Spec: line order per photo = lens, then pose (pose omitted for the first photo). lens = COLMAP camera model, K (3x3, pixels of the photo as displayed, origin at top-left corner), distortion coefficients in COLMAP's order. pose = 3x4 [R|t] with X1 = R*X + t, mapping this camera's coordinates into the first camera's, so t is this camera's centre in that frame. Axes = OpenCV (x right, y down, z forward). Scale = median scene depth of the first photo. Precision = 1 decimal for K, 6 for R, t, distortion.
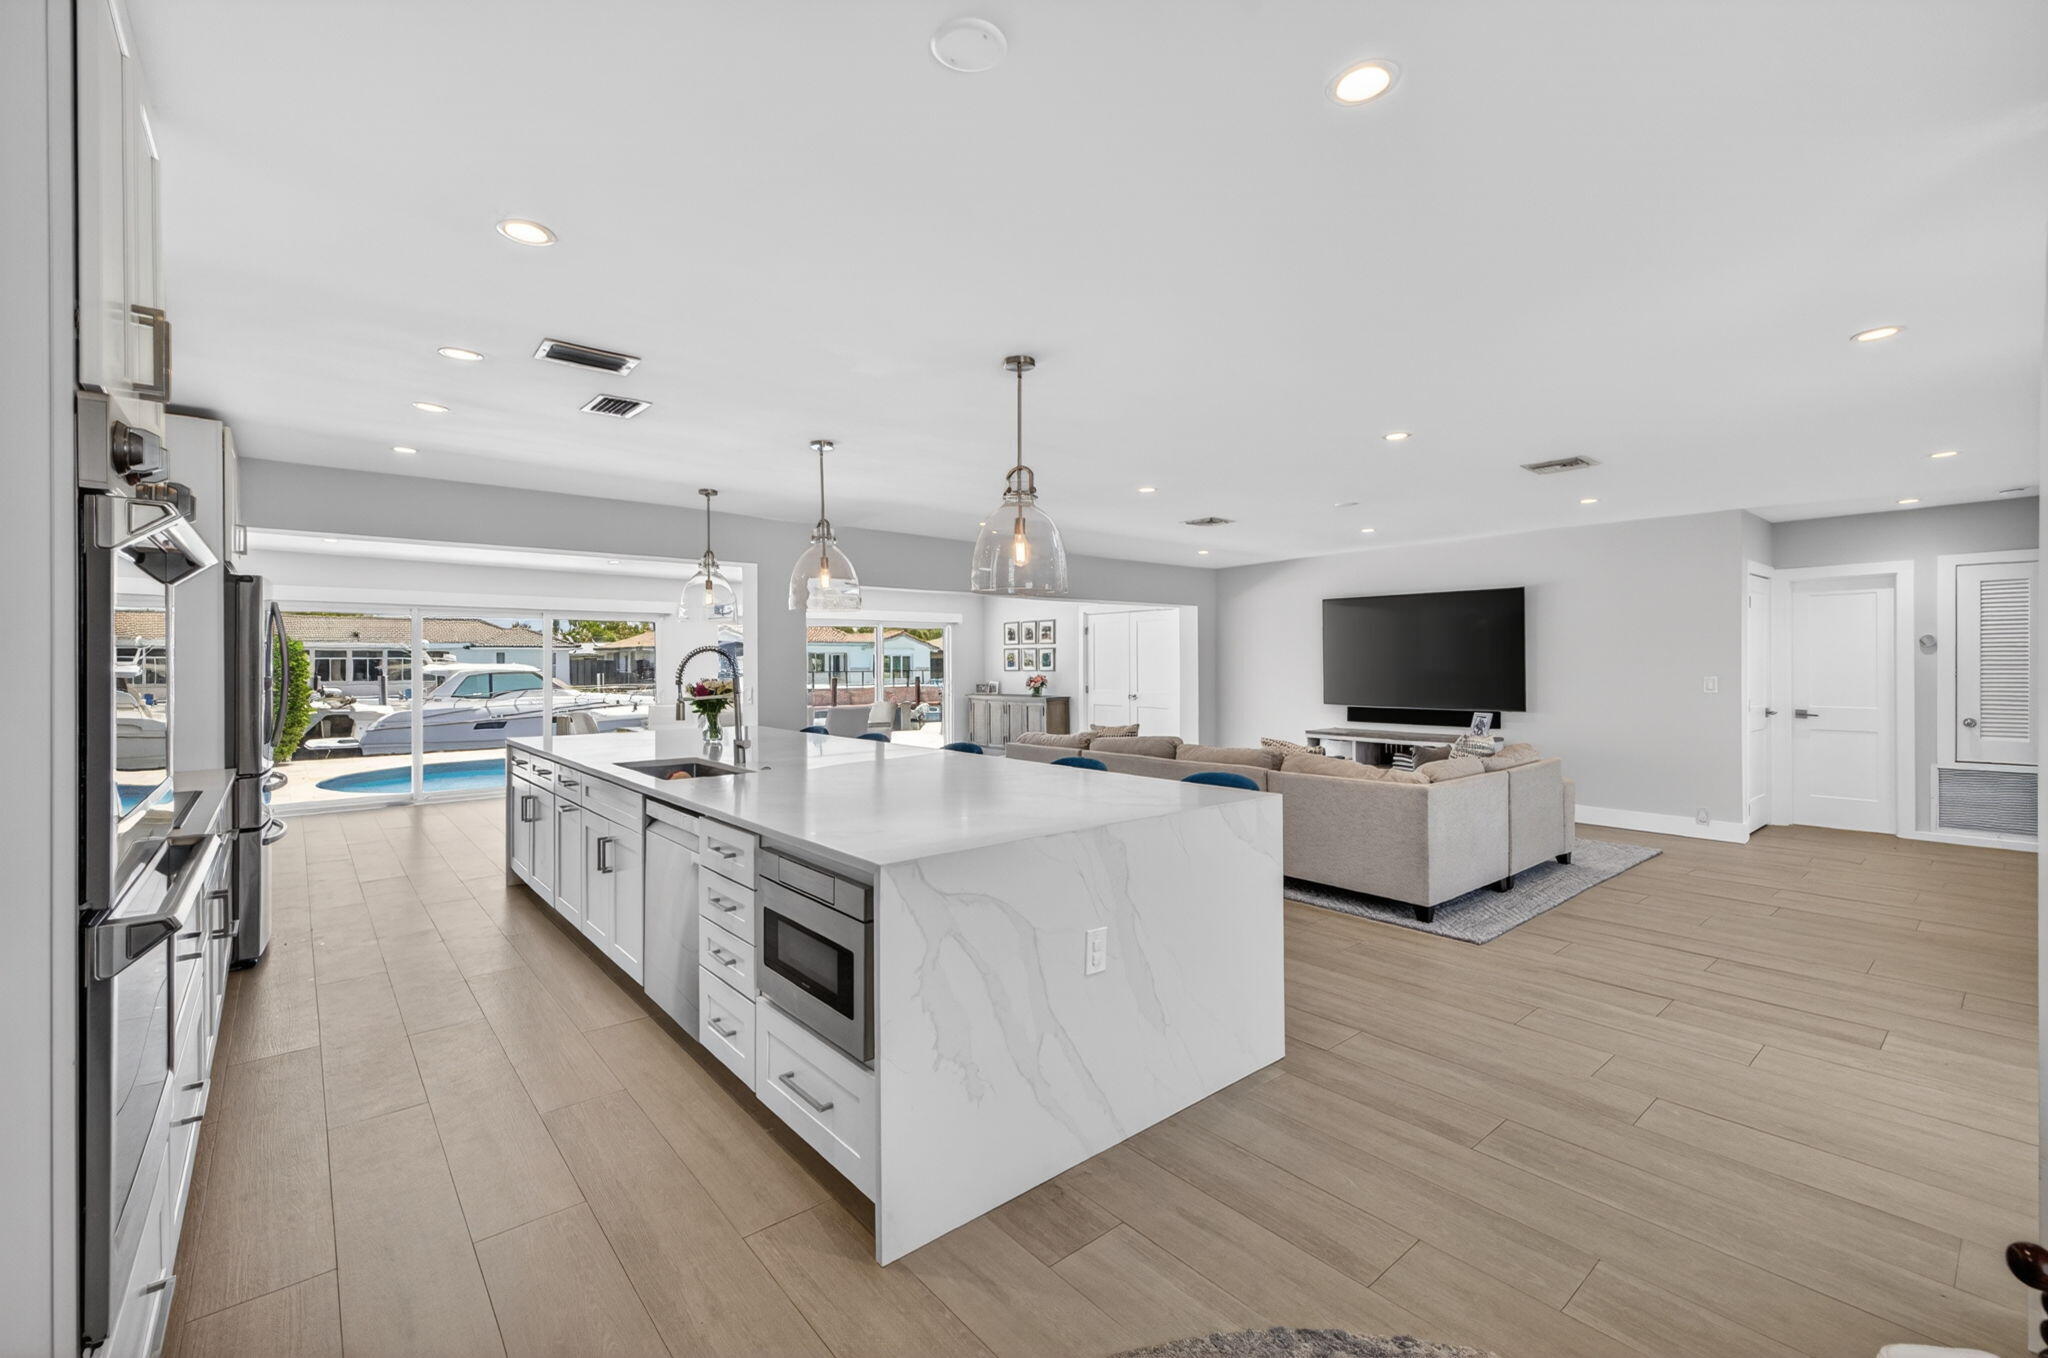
lens RADIAL K [[861.2, 0, 1030.4], [0, 861.2, 667.1], [0, 0, 1]] dist [-0.003166, -0.000146]
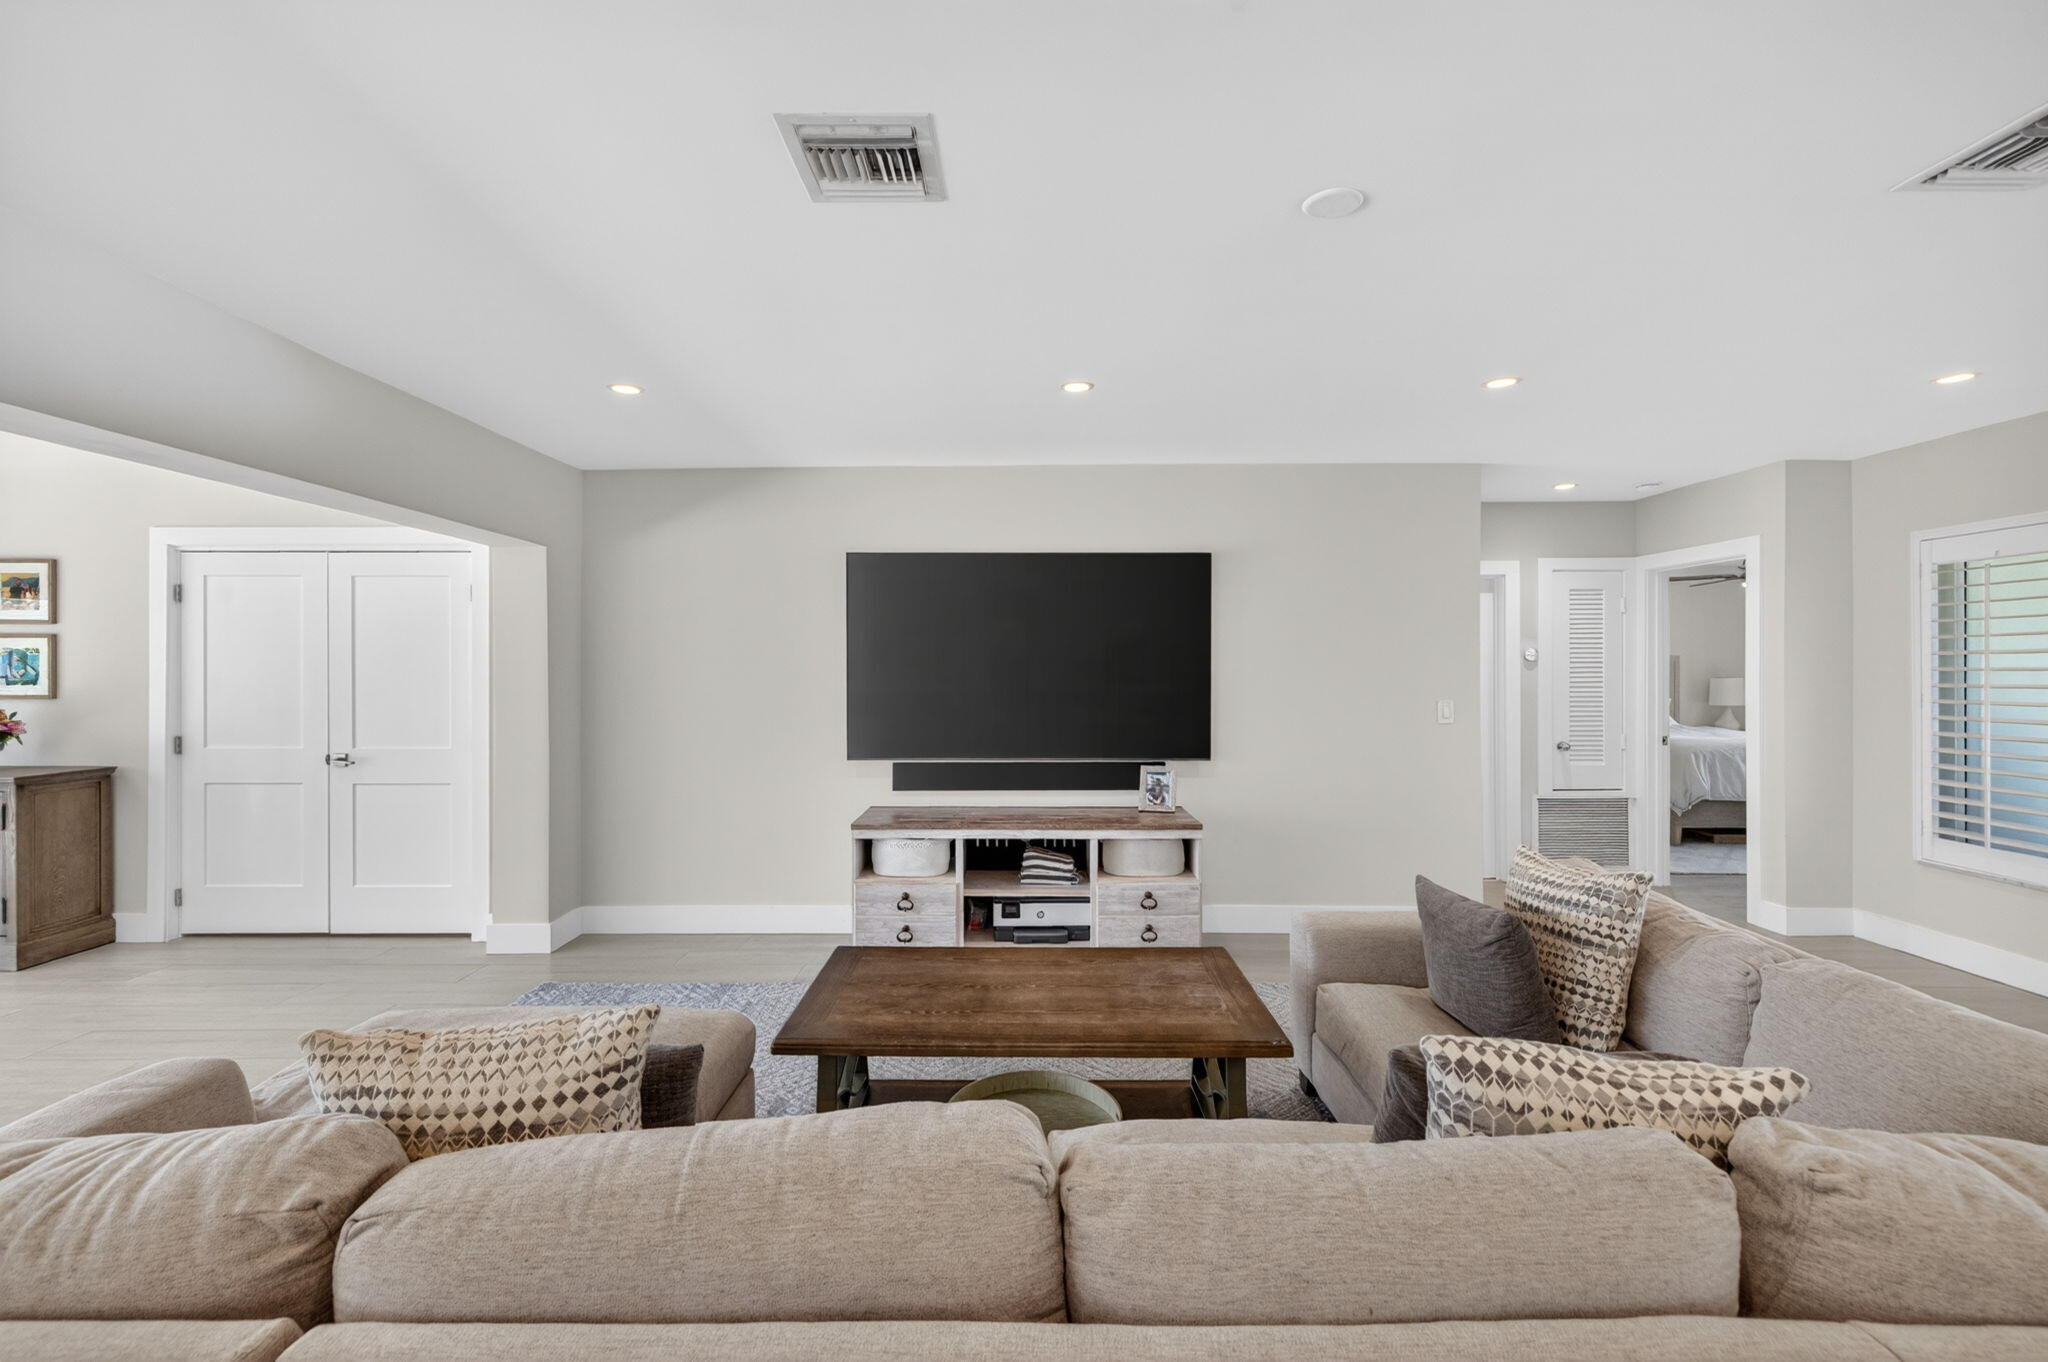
lens RADIAL K [[861.2, 0, 1030.4], [0, 861.2, 669.1], [0, 0, 1]] dist [-0.003166, -0.000146]
pose [[0.650092, 0.003720, 0.759846, 0.028296], [-0.000075, 0.999988, -0.004832, -0.007736], [-0.759855, 0.003084, 0.650085, 0.611700]]
